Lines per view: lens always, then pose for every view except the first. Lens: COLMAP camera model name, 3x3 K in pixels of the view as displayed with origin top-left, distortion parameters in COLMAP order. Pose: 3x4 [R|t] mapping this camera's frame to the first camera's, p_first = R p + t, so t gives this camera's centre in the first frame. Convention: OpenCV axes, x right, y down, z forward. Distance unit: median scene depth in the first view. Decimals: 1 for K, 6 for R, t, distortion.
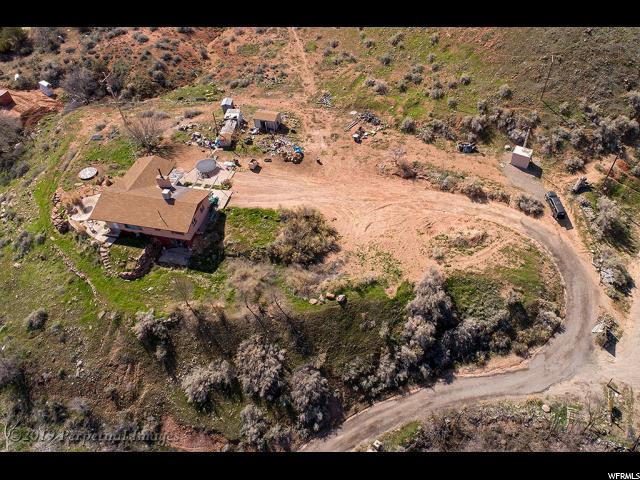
lens RADIAL K [[482.9, 0, 363.8], [0, 482.9, 216.8], [0, 0, 1]] dist [-0.007851, 0.001574]
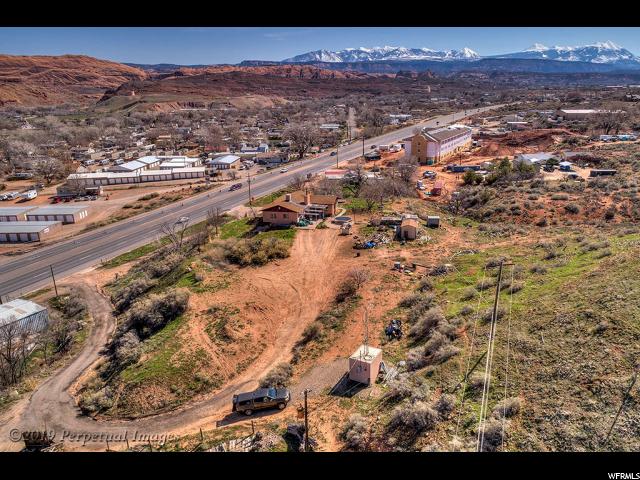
lens RADIAL K [[462.6, 0, 347.1], [0, 462.6, 245.8], [0, 0, 1]] dist [-0.007162, 0.002604]
pose [[-0.000225, 0.322469, -0.946580, 0.883974], [-0.712239, 0.664388, 0.226505, -0.359825], [0.701937, 0.674242, 0.229525, 0.821334]]
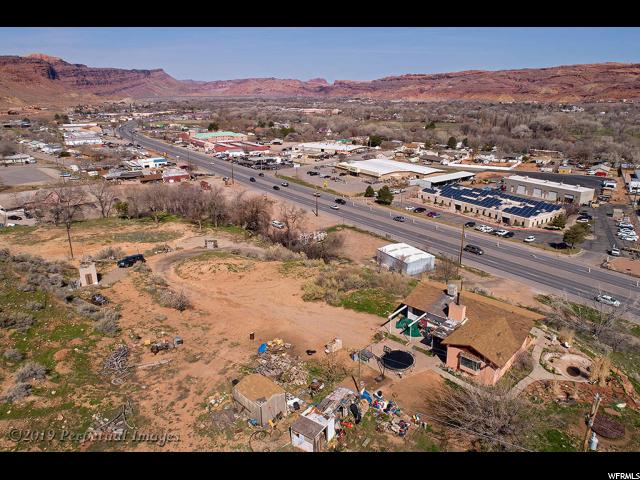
lens RADIAL K [[443.8, 0, 334.2], [0, 443.8, 239.7], [0, 0, 1]] dist [-0.007621, 0.001800]
pose [[-0.853168, -0.163959, 0.495199, -0.552315], [0.374968, 0.467188, 0.800709, -0.732872], [-0.362634, 0.868823, -0.337110, 1.153277]]
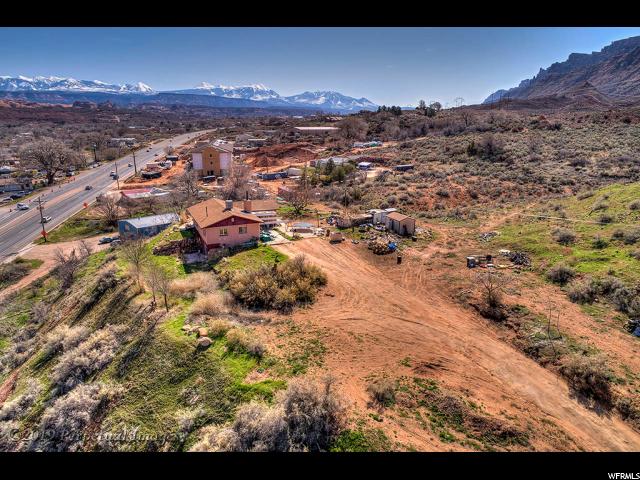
lens RADIAL K [[426.5, 0, 320.0], [0, 426.5, 240.0], [0, 0, 1]] dist [-0.006721, 0.004175]
pose [[0.574245, 0.223072, -0.787706, 0.384045], [-0.587932, 0.781931, -0.207171, 0.076904], [0.569718, 0.582085, 0.580171, 0.575436]]
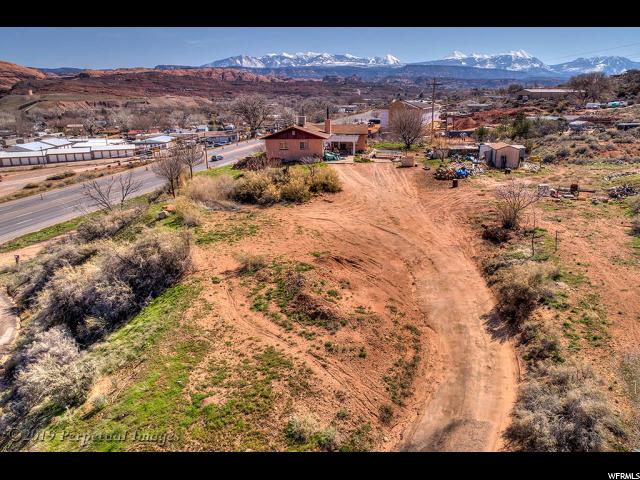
lens RADIAL K [[469.1, 0, 352.4], [0, 469.1, 262.2], [0, 0, 1]] dist [-0.004371, 0.000956]
pose [[0.160668, 0.331248, -0.929764, 0.501407], [-0.703279, 0.699363, 0.127633, -0.036184], [0.692520, 0.633377, 0.345325, 0.844322]]
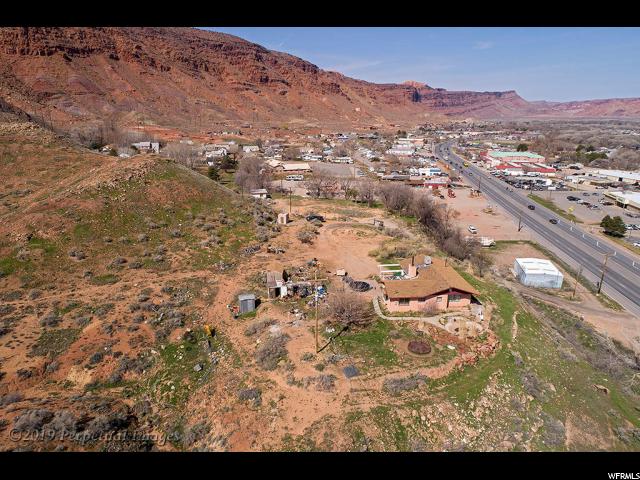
lens RADIAL K [[426.5, 0, 320.0], [0, 426.5, 240.0], [0, 0, 1]] dist [-0.006721, 0.004175]
pose [[-0.264642, -0.277989, 0.923410, -1.173509], [0.688526, 0.615974, 0.382763, -0.598617], [-0.675201, 0.737087, 0.028390, 1.012343]]
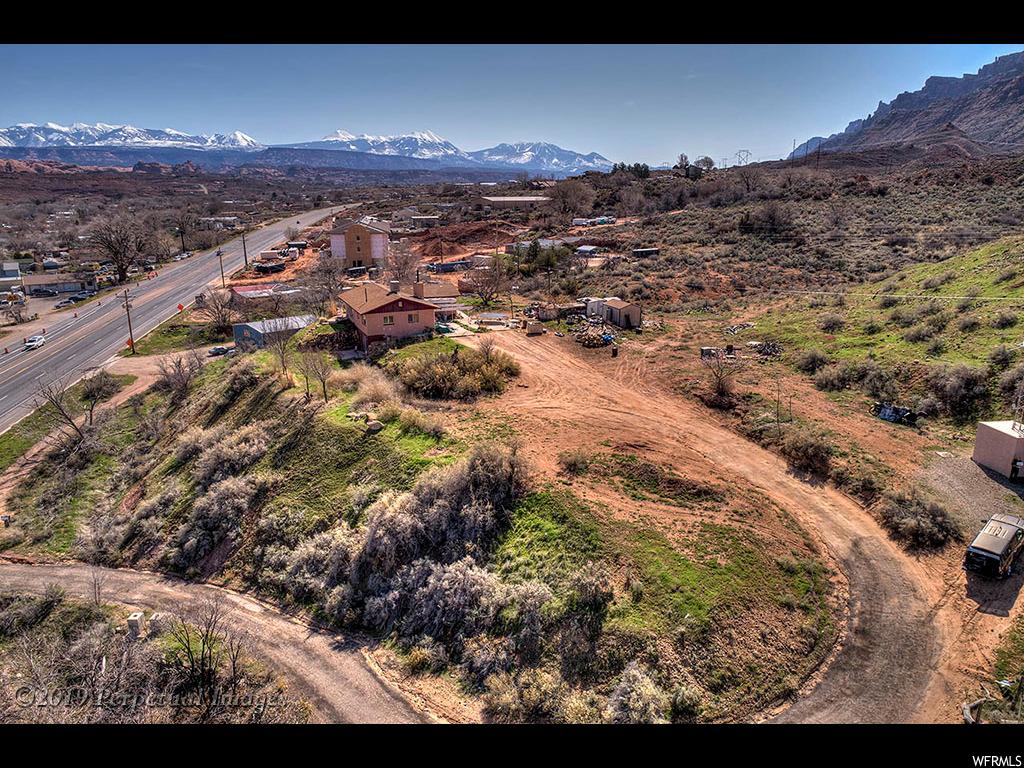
lens RADIAL K [[682.4, 0, 512.0], [0, 682.4, 384.0], [0, 0, 1]] dist [-0.006721, 0.004175]
pose [[0.560041, 0.224466, -0.797476, 0.550870], [-0.588914, 0.784900, -0.192648, 0.160439], [0.582696, 0.577536, 0.571767, 0.521734]]
